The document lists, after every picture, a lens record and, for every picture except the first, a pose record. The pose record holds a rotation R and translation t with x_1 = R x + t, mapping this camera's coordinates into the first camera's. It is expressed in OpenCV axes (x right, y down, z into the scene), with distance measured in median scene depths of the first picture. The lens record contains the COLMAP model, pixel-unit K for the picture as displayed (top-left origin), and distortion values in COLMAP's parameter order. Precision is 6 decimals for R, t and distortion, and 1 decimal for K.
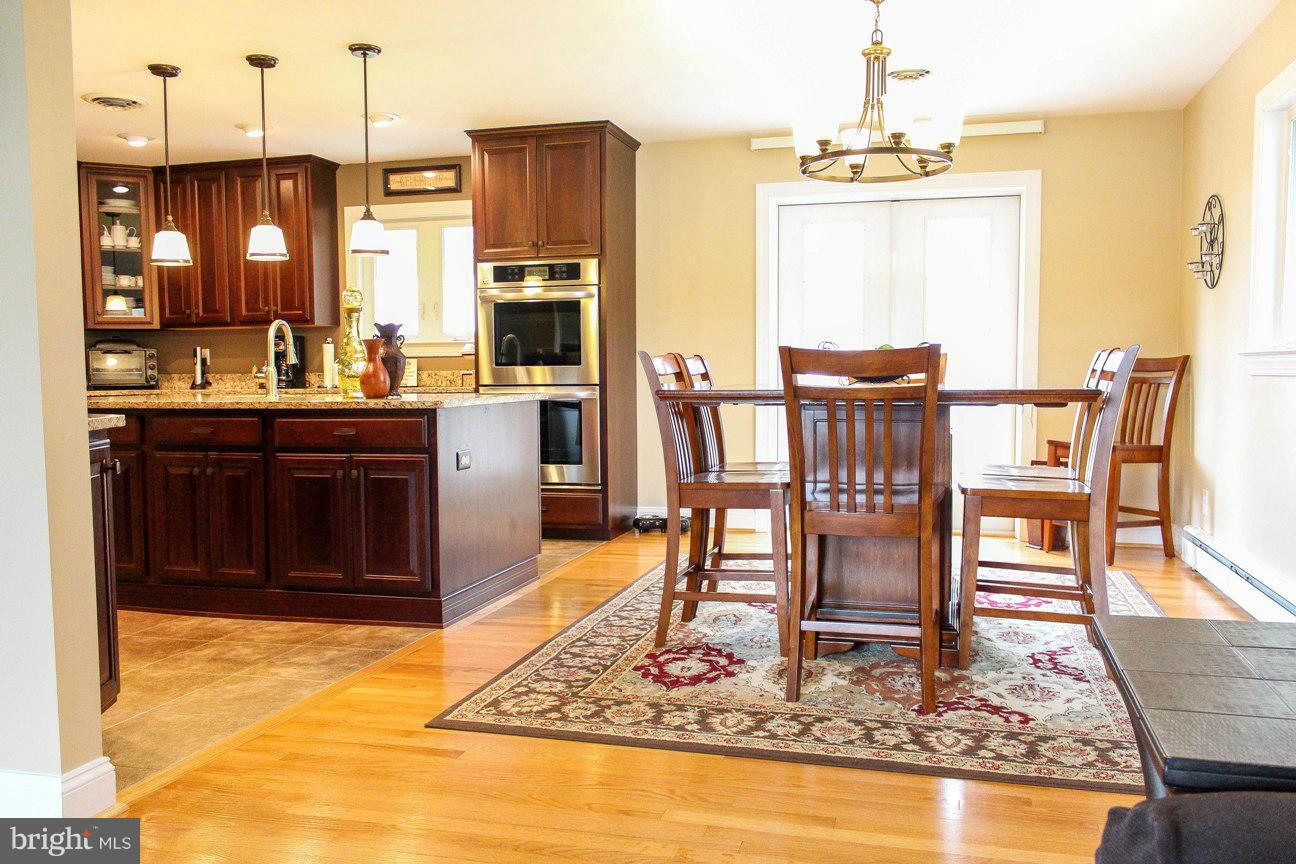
lens RADIAL K [[1058.6, 0, 648.0], [0, 1058.6, 432.0], [0, 0, 1]] dist [0.000791, -0.001175]
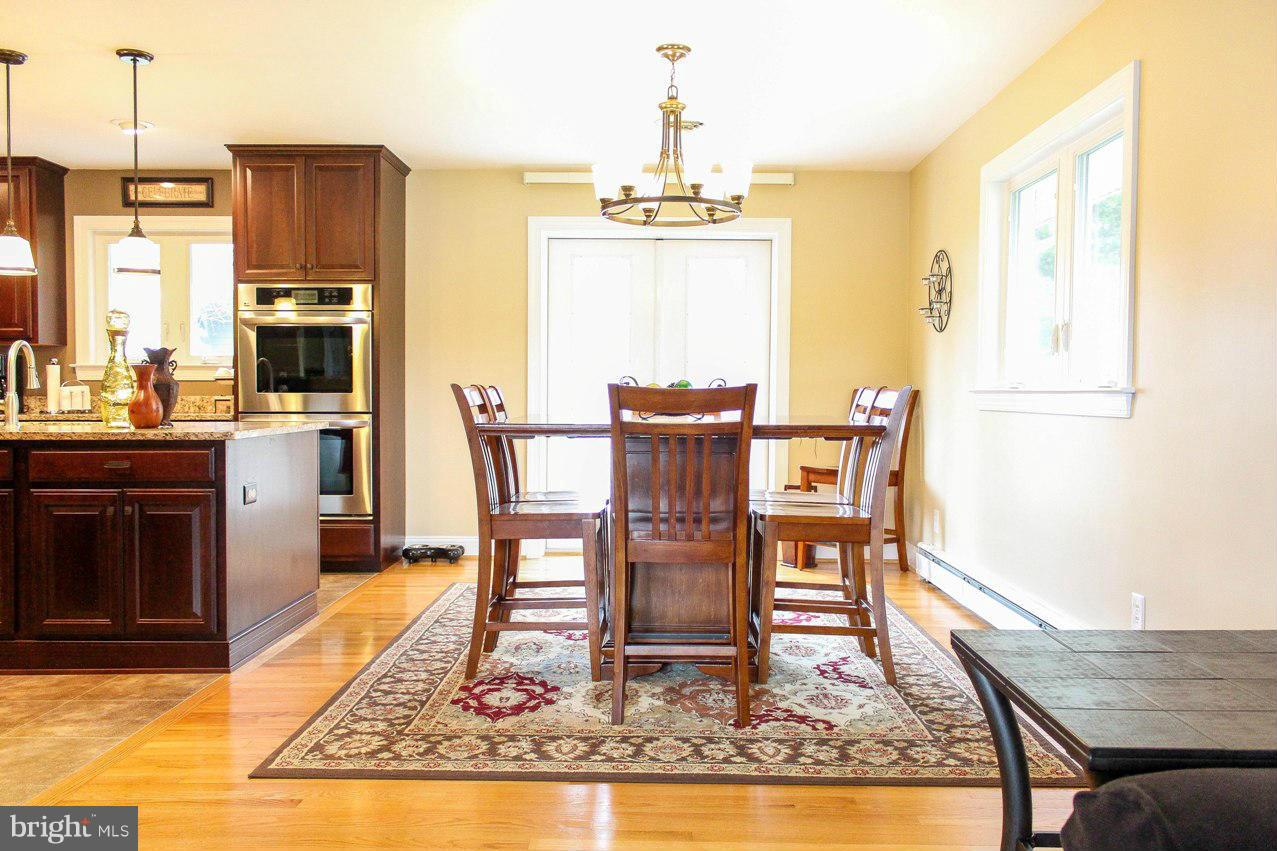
lens RADIAL K [[1061.7, 0, 638.5], [0, 1061.7, 425.5], [0, 0, 1]] dist [0.005884, 0.005973]
pose [[0.966966, 0.002972, 0.254886, -0.084771], [0.003868, 0.999646, -0.026330, -0.008710], [-0.254874, 0.026446, 0.966612, -0.016569]]
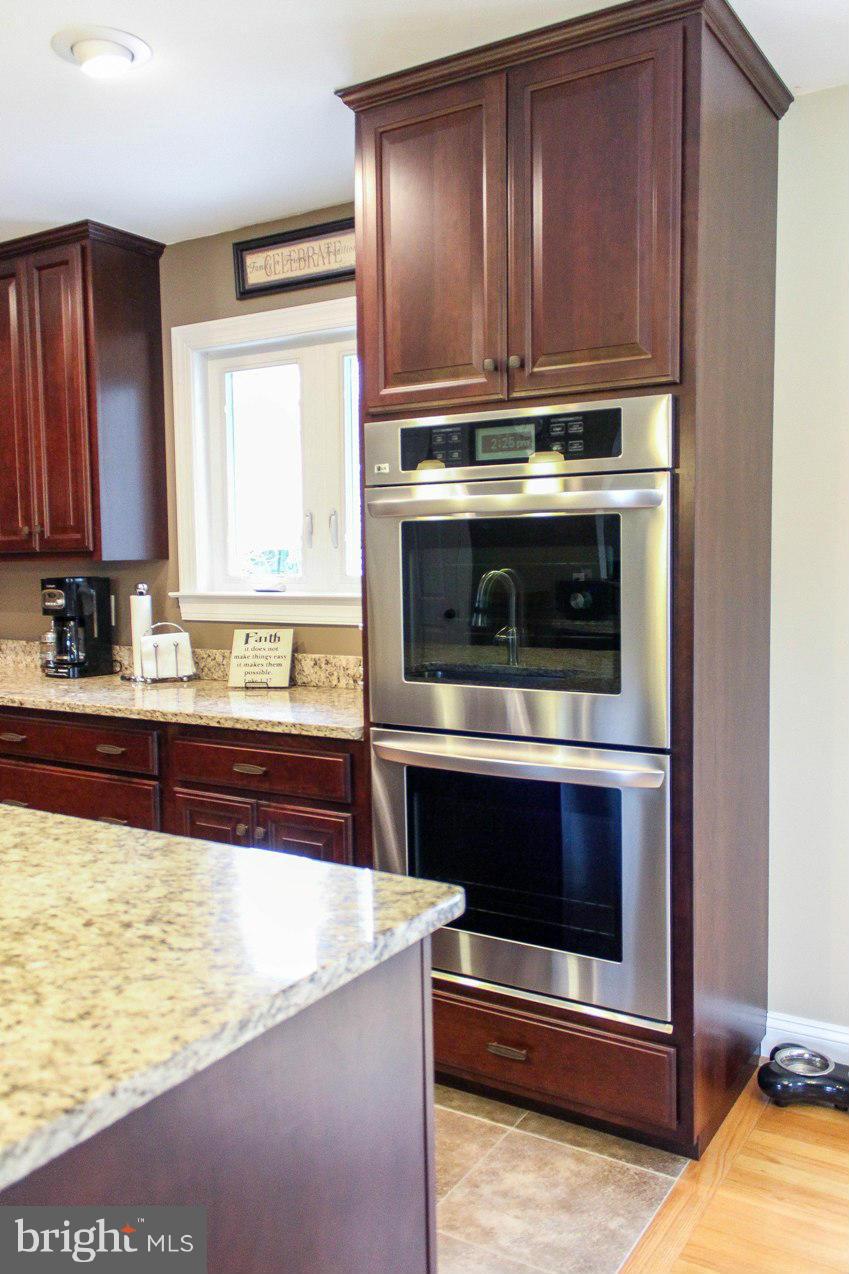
lens RADIAL K [[1059.2, 0, 424.5], [0, 1059.2, 637.0], [0, 0, 1]] dist [0.005884, 0.005973]
pose [[0.959393, 0.015568, -0.281644, -0.037002], [-0.008146, 0.999589, 0.027502, -0.134707], [0.281957, -0.024091, 0.959125, 0.930805]]
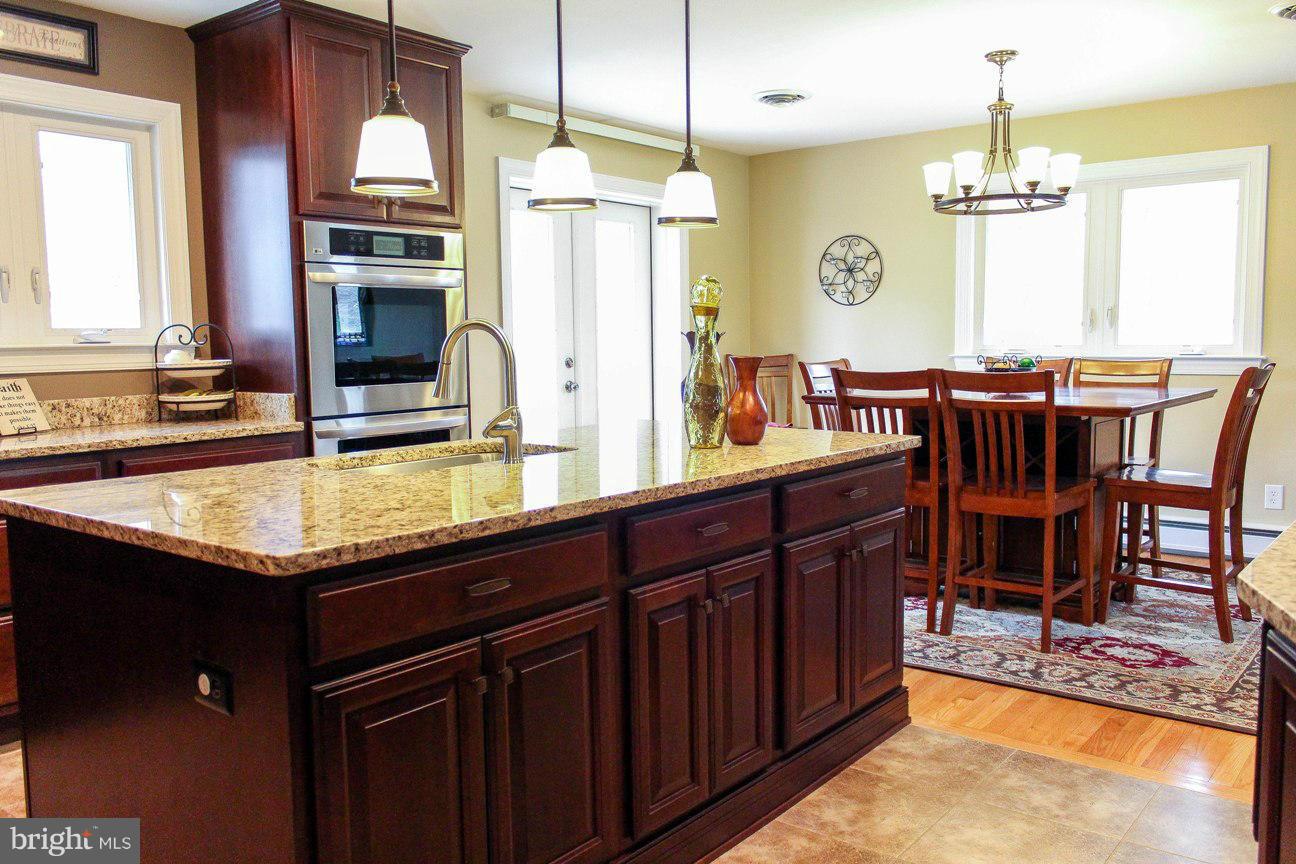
lens RADIAL K [[1069.5, 0, 648.0], [0, 1069.5, 432.0], [0, 0, 1]] dist [0.004489, 0.005609]
pose [[0.385111, -0.081363, 0.919277, -1.002231], [0.064000, 0.996063, 0.061347, -0.093912], [-0.920649, 0.035208, 0.388801, 0.872999]]
